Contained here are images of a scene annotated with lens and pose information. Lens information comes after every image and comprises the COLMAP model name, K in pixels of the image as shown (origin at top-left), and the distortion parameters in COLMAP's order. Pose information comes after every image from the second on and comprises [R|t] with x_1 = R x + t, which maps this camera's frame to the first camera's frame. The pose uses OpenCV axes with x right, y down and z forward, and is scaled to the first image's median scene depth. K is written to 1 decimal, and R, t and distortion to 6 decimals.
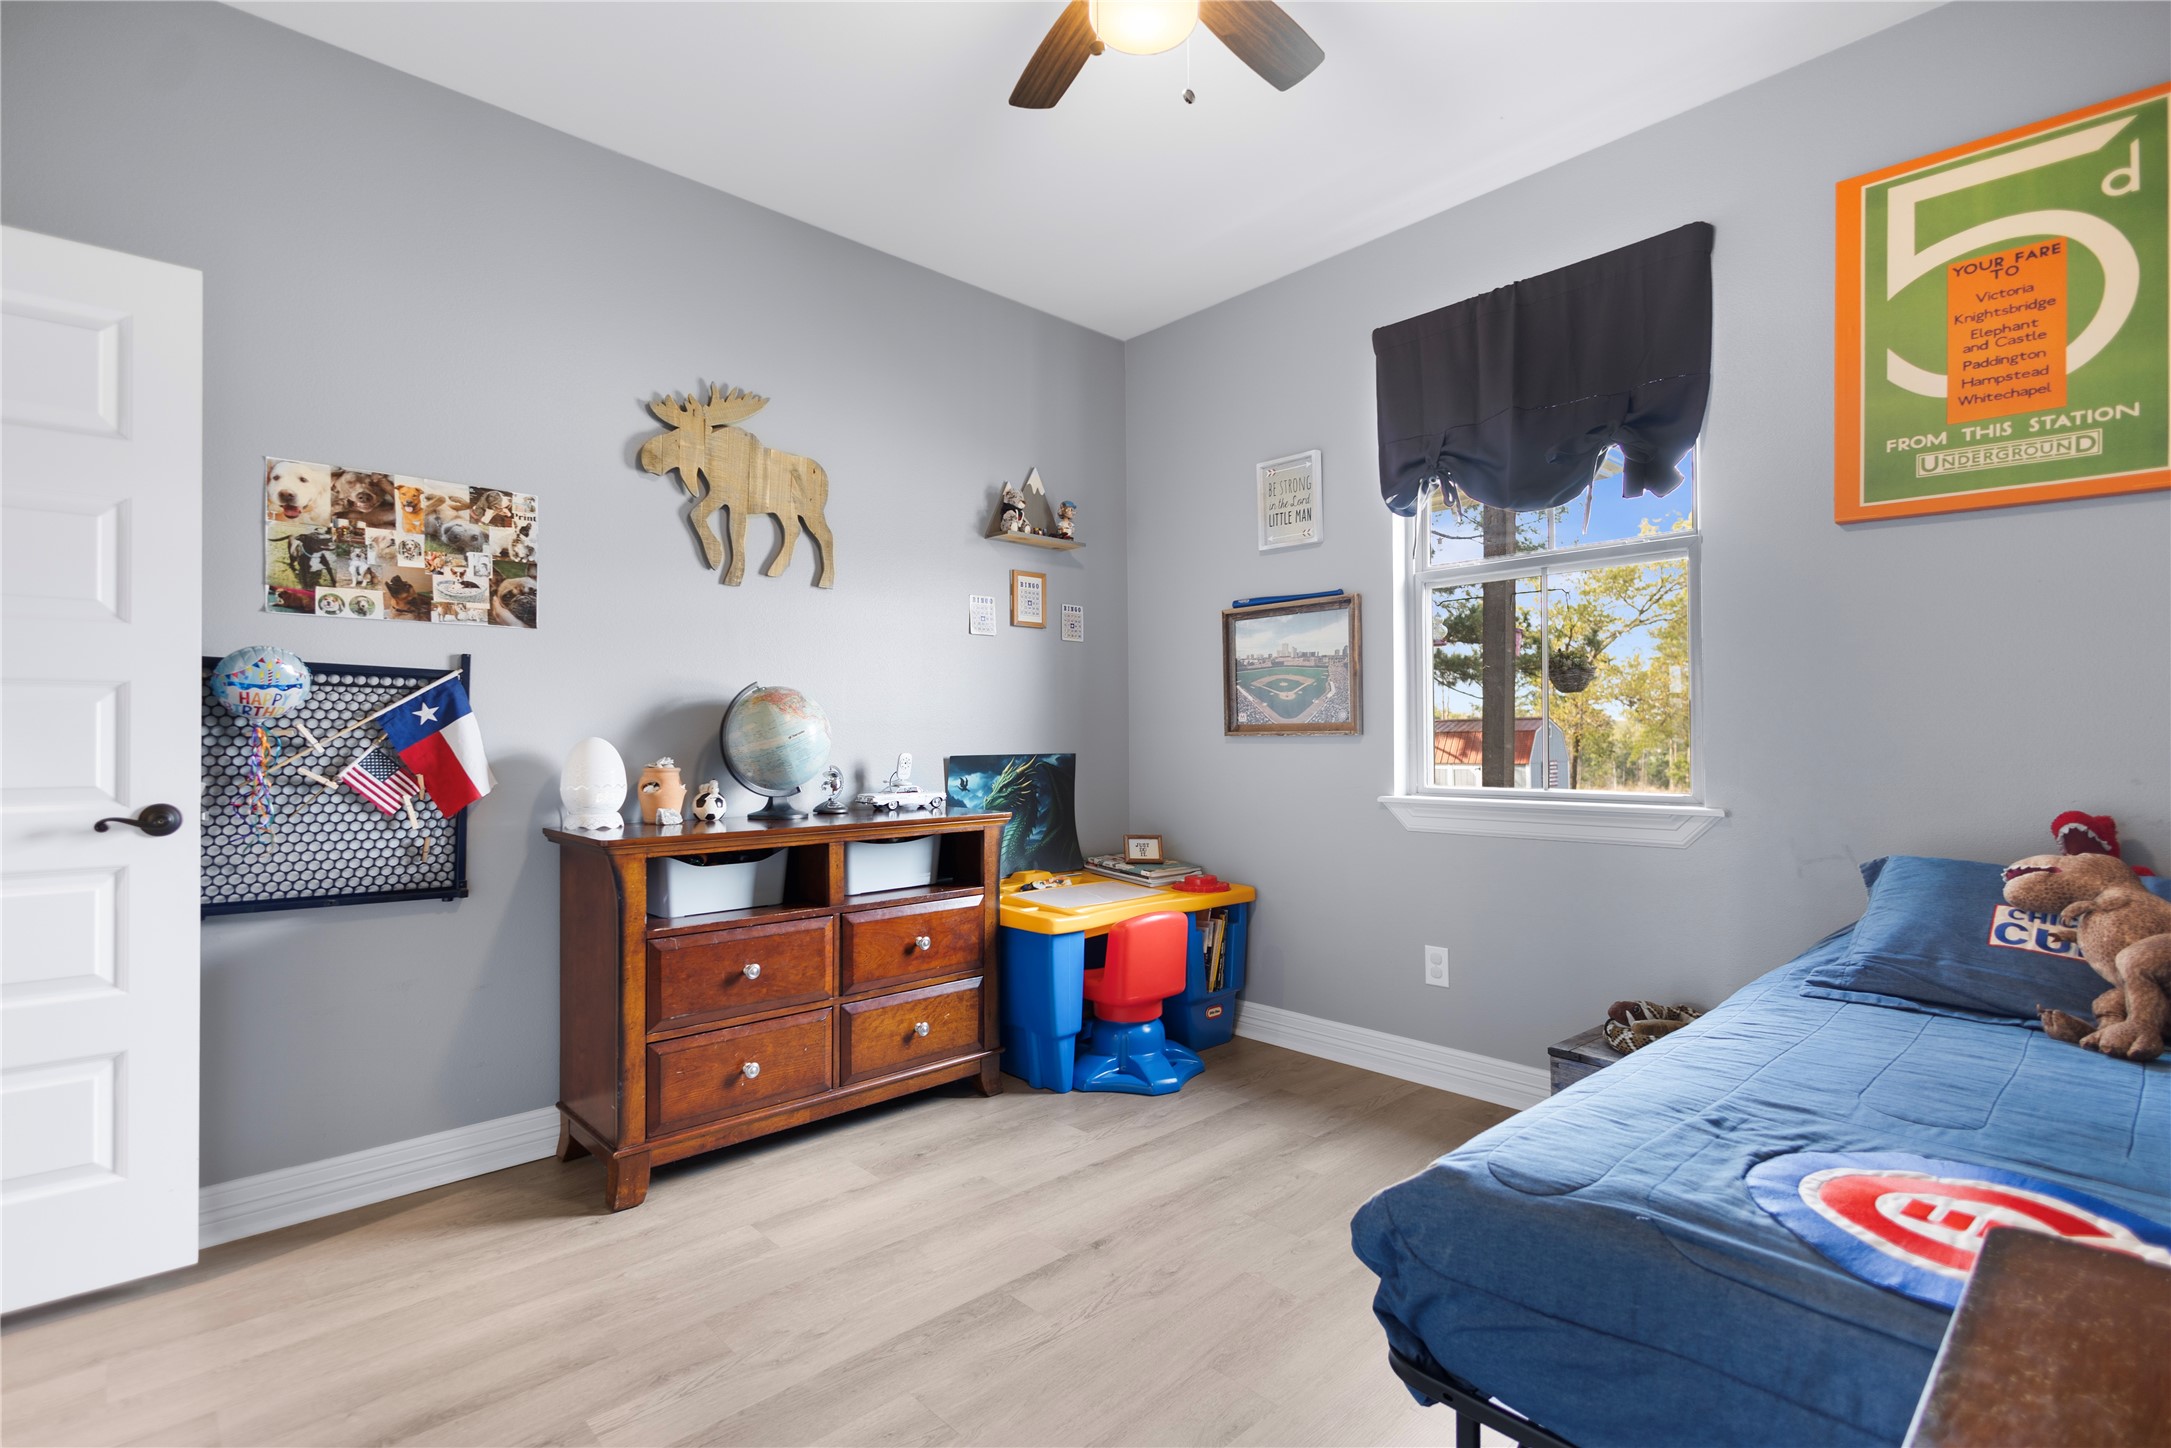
lens RADIAL K [[1020.7, 0, 1096.6], [0, 1020.7, 724.7], [0, 0, 1]] dist [-0.003491, -0.002006]
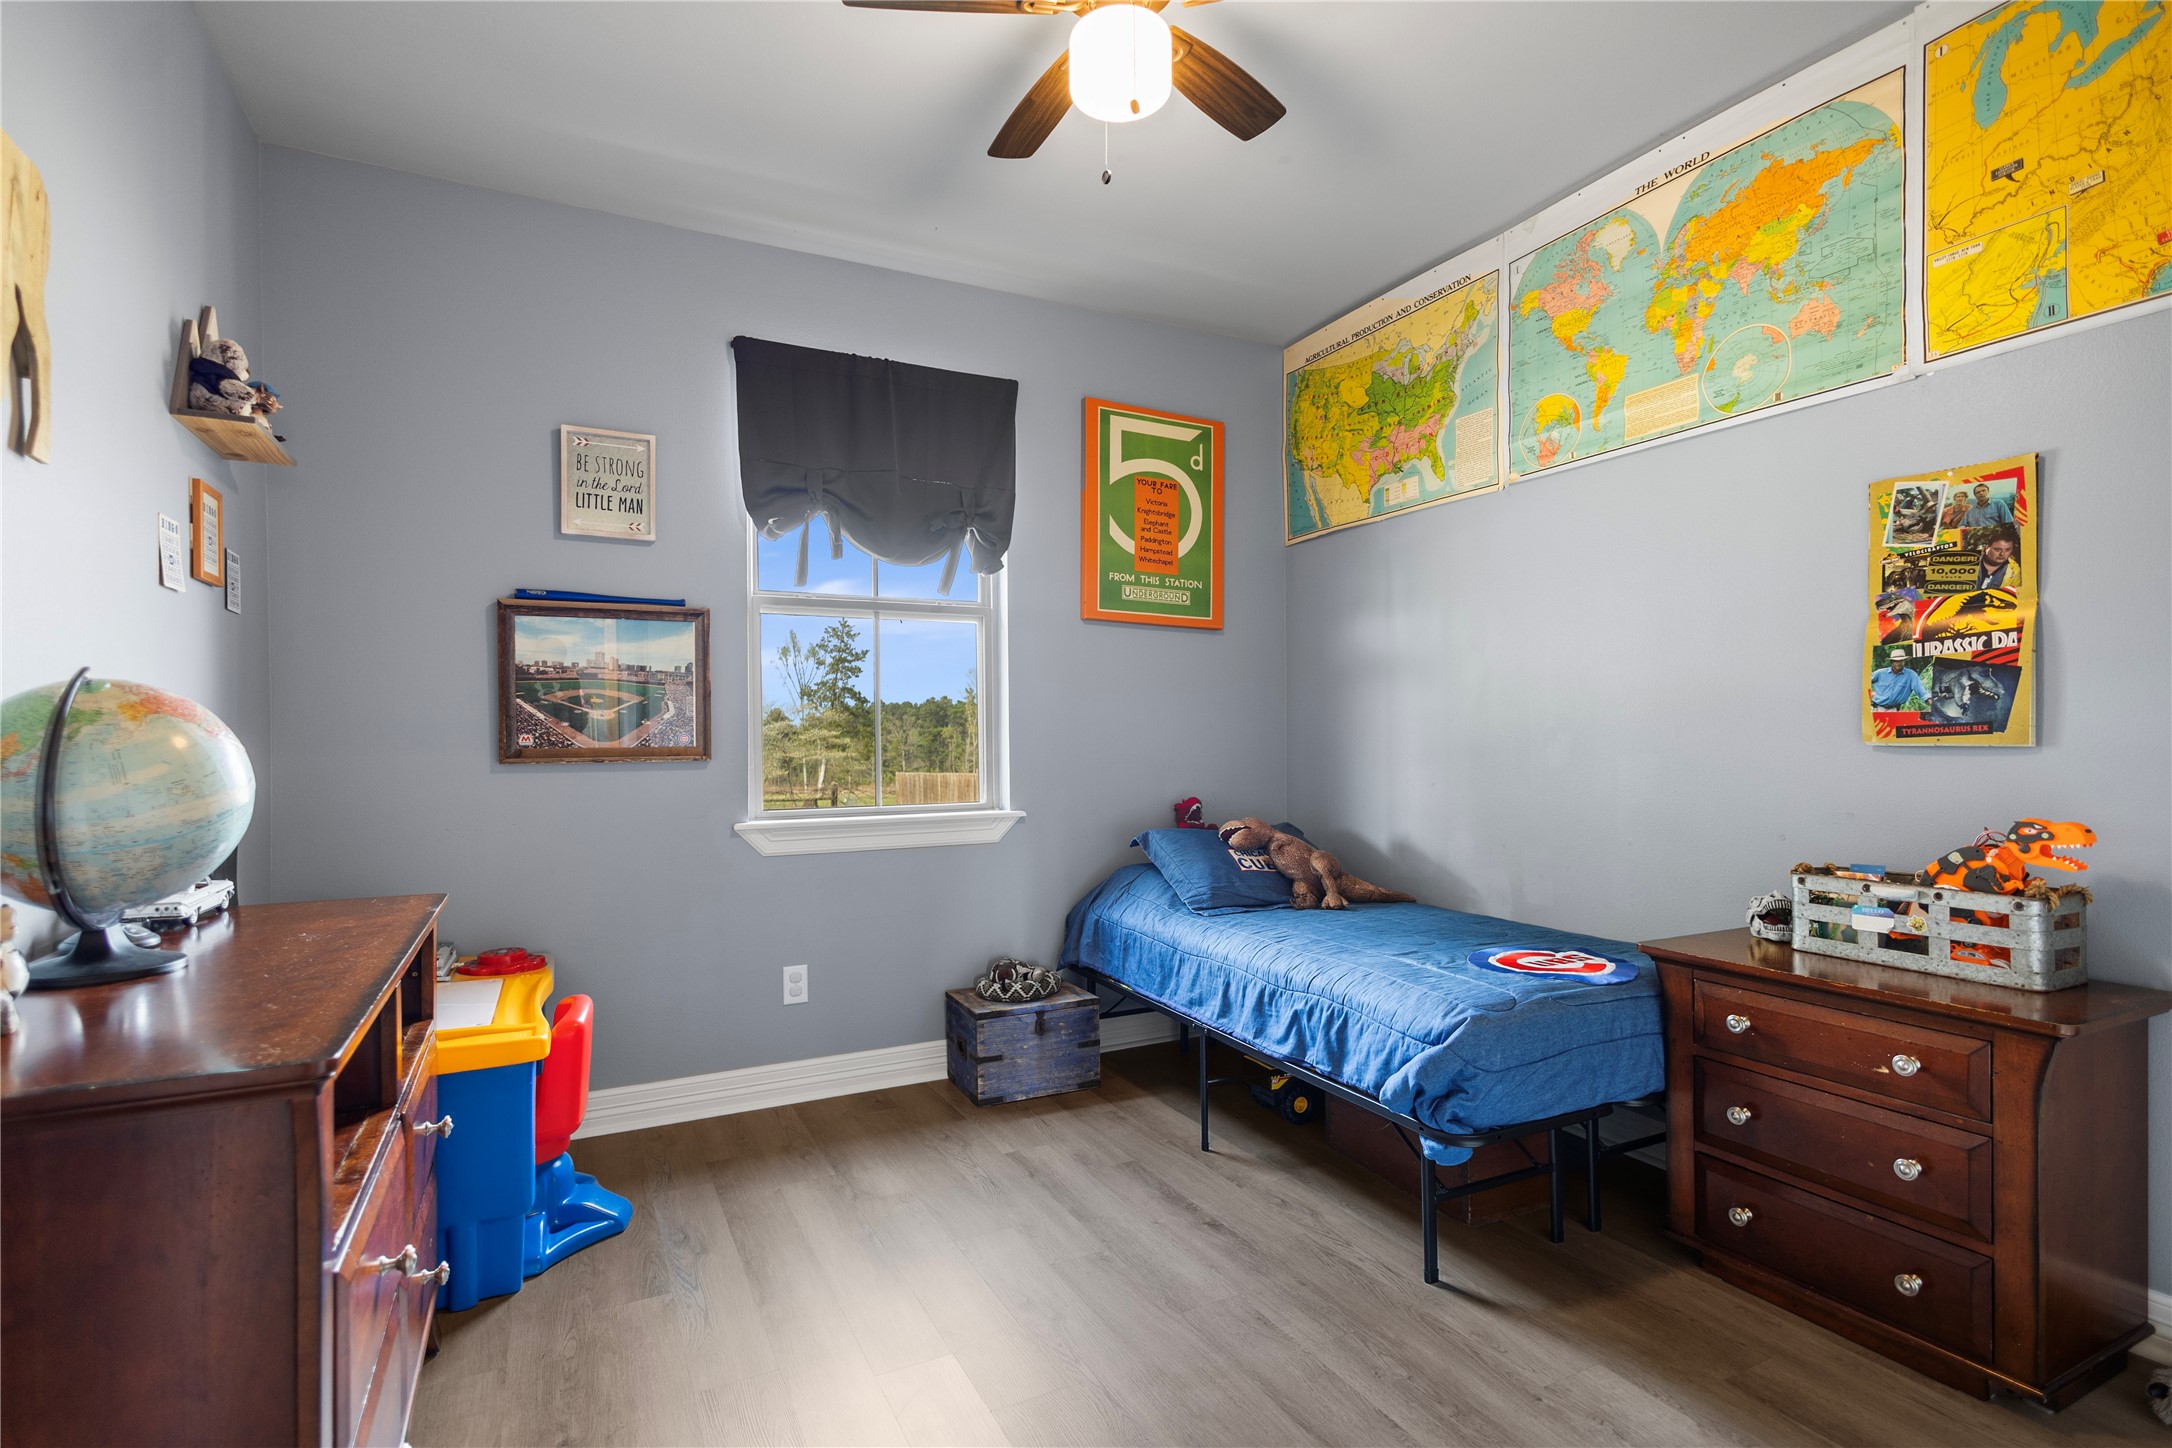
lens RADIAL K [[1021.2, 0, 1095.3], [0, 1021.2, 736.8], [0, 0, 1]] dist [-0.003491, -0.002006]
pose [[0.275244, 0.002908, 0.961370, -0.661742], [-0.008134, 0.999967, -0.000696, -0.016852], [-0.961340, -0.007629, 0.275258, 0.497014]]
